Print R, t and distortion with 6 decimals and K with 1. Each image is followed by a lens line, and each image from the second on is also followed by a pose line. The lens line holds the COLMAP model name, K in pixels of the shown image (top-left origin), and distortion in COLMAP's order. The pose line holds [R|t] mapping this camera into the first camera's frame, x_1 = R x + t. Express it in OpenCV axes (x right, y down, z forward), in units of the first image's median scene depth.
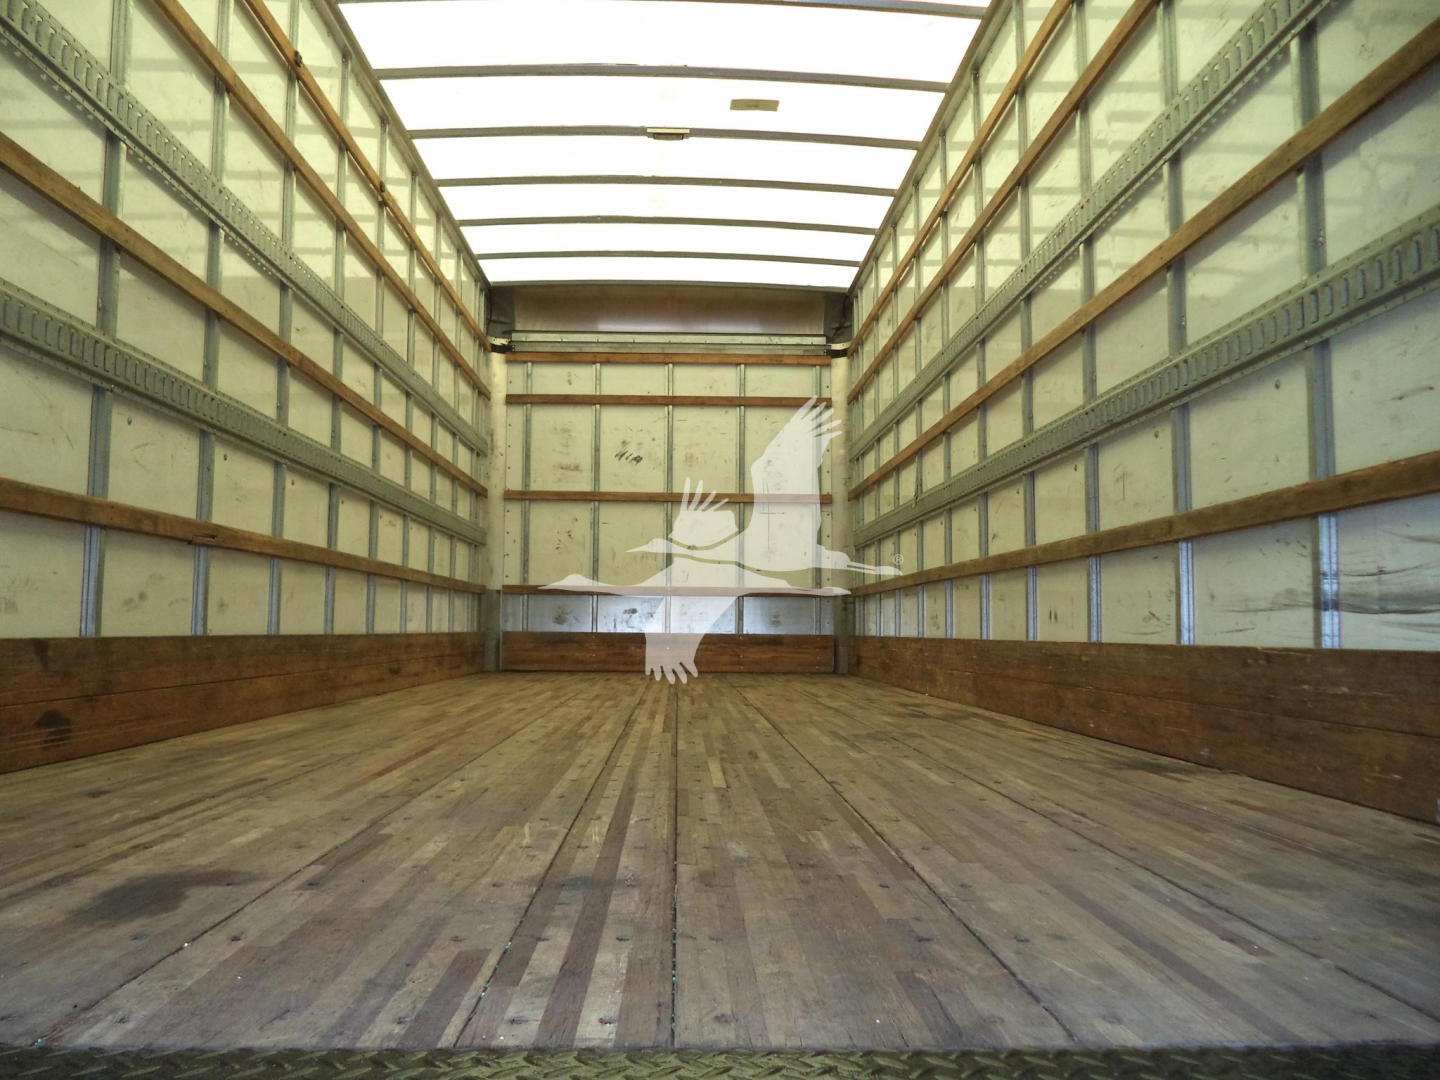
lens RADIAL K [[1191.8, 0, 720.0], [0, 1191.8, 540.0], [0, 0, 1]] dist [-0.010113, -0.007842]
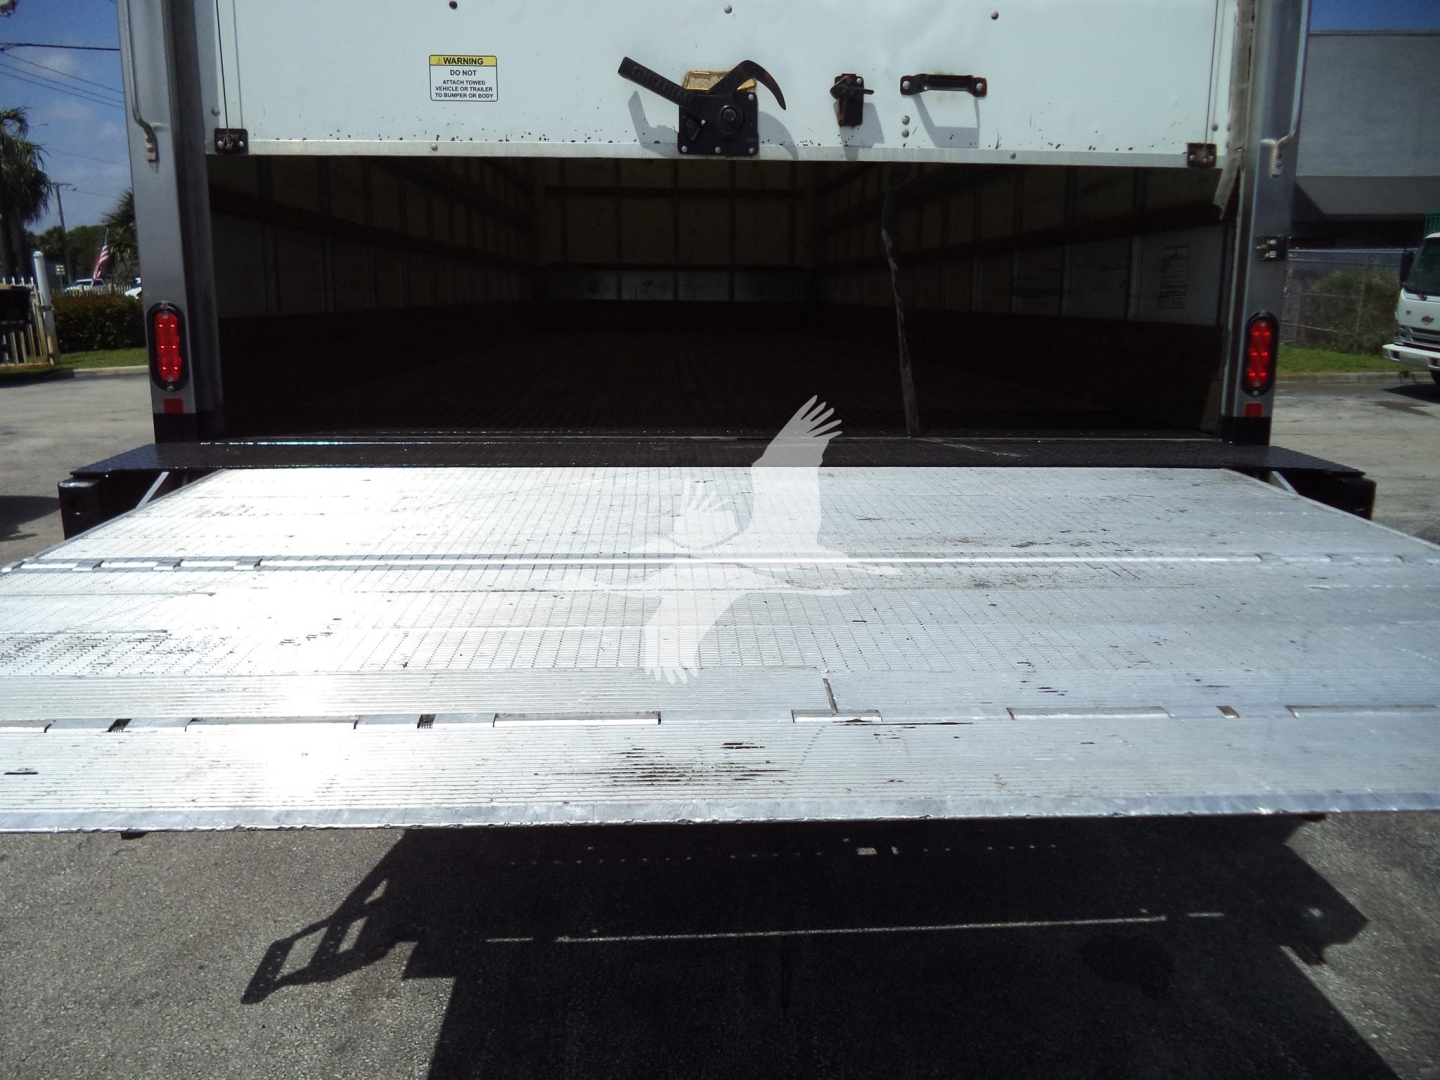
lens RADIAL K [[1191.8, 0, 720.0], [0, 1191.8, 540.0], [0, 0, 1]] dist [-0.010113, -0.007842]
pose [[0.999861, -0.005132, 0.015846, -0.040557], [0.000545, 0.960920, 0.276826, -0.070453], [-0.016647, -0.276779, 0.960790, -0.749271]]
